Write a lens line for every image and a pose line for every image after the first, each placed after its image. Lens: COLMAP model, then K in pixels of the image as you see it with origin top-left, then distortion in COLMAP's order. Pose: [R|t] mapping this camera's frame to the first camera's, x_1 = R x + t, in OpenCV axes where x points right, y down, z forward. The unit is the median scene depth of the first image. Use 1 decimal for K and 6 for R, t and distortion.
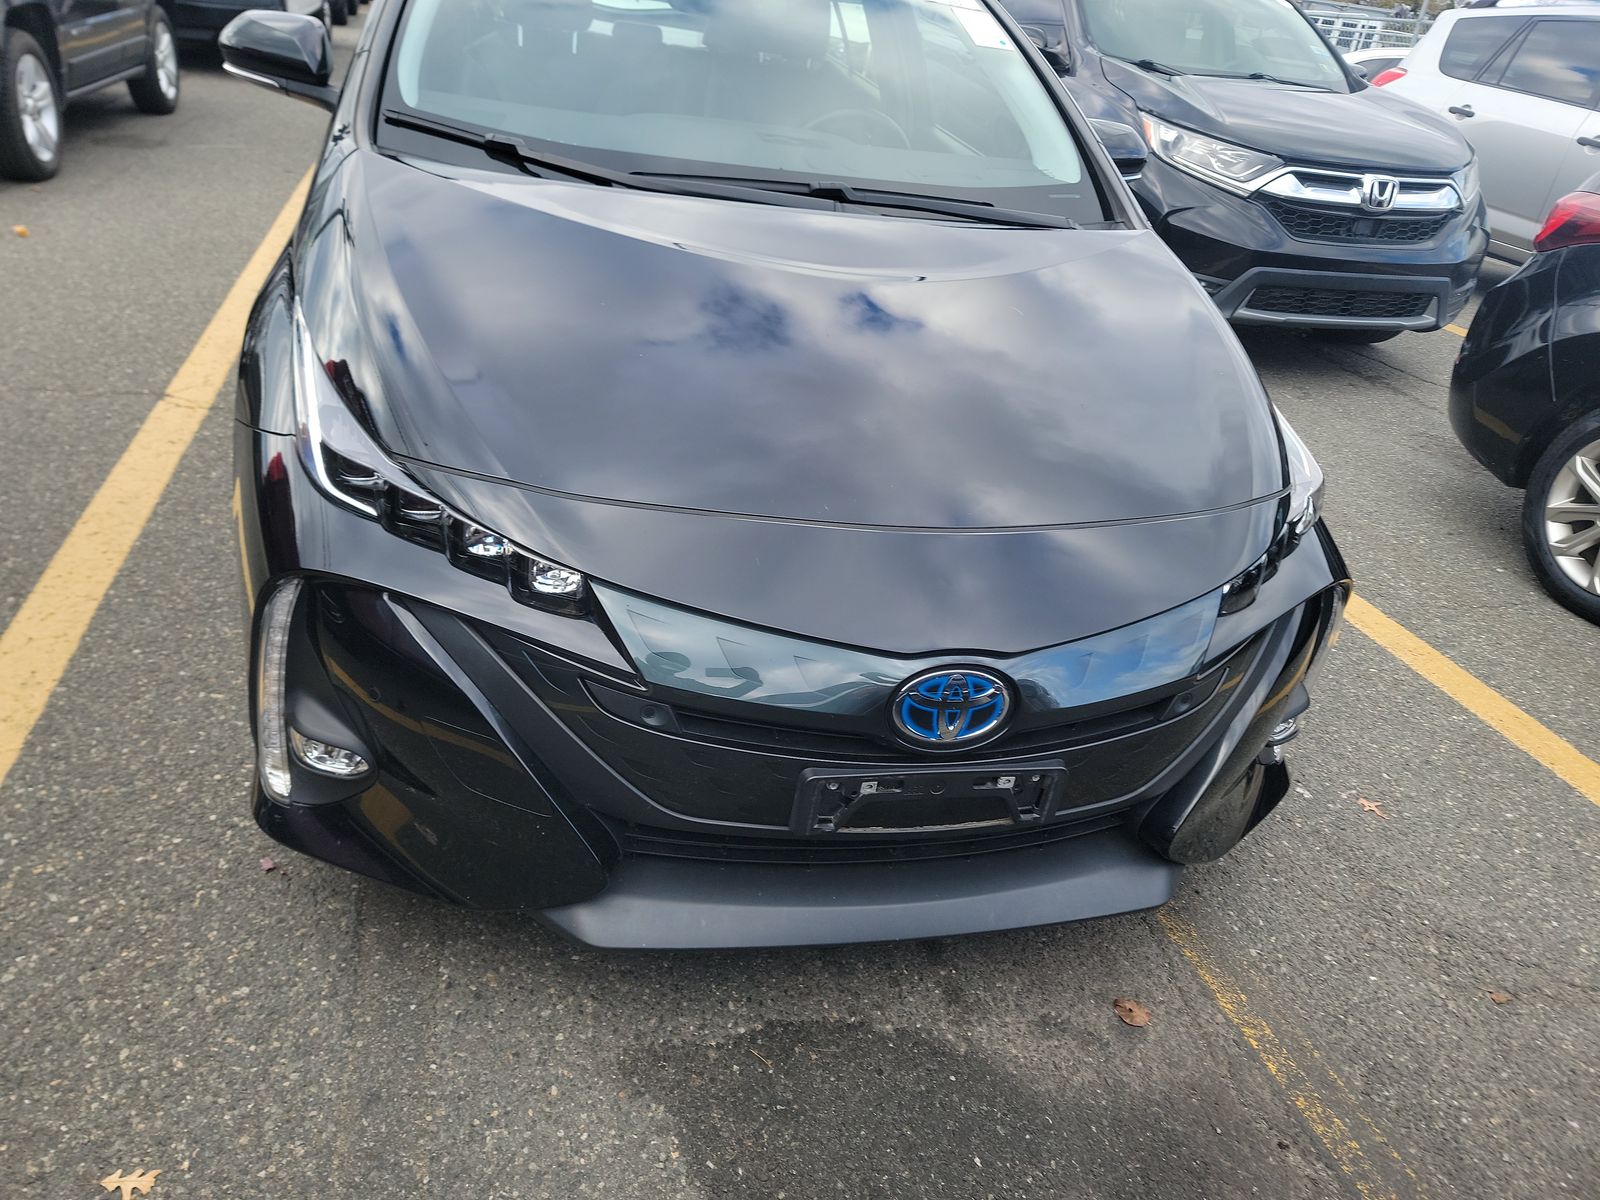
lens RADIAL K [[1126.9, 0, 804.8], [0, 1126.9, 597.0], [0, 0, 1]] dist [0.074226, -0.068308]
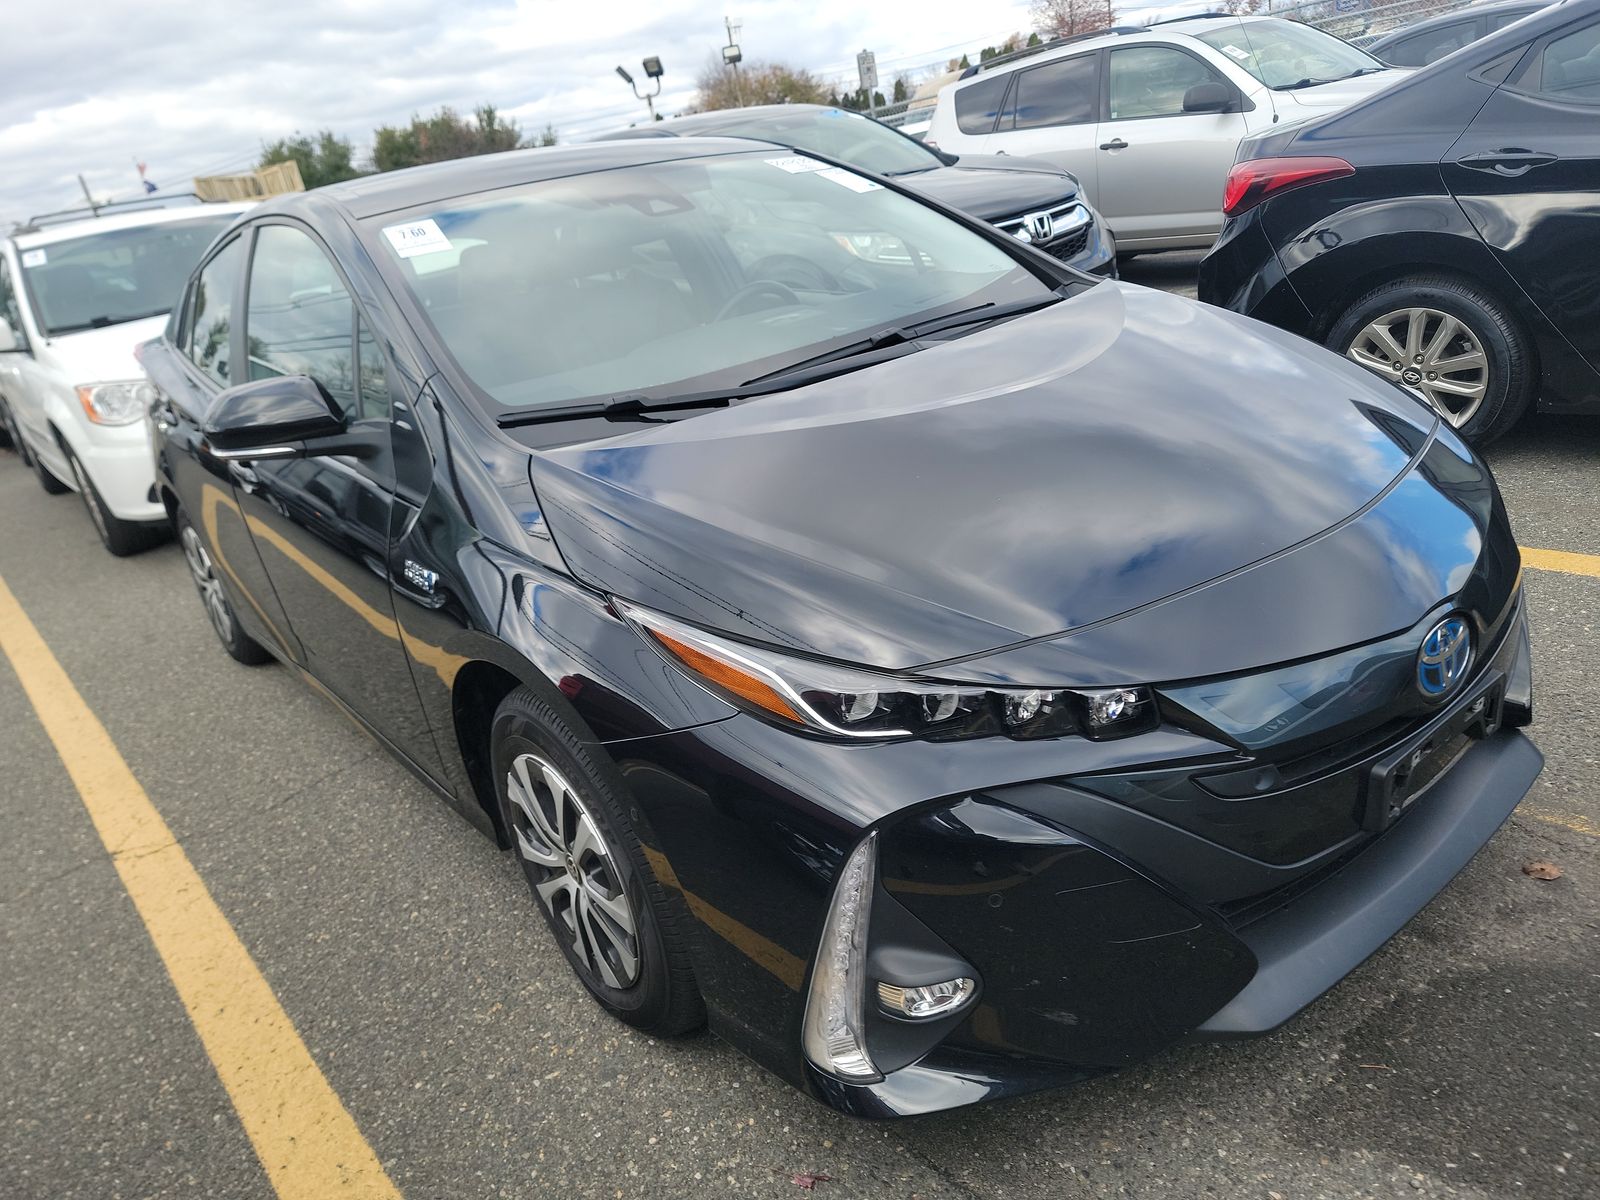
lens RADIAL K [[1126.9, 0, 804.8], [0, 1126.9, 597.0], [0, 0, 1]] dist [0.074226, -0.068308]
pose [[0.863266, -0.407030, 0.298495, -0.468072], [0.443307, 0.894169, -0.062775, -0.105133], [-0.241354, 0.186516, 0.952345, 0.040515]]
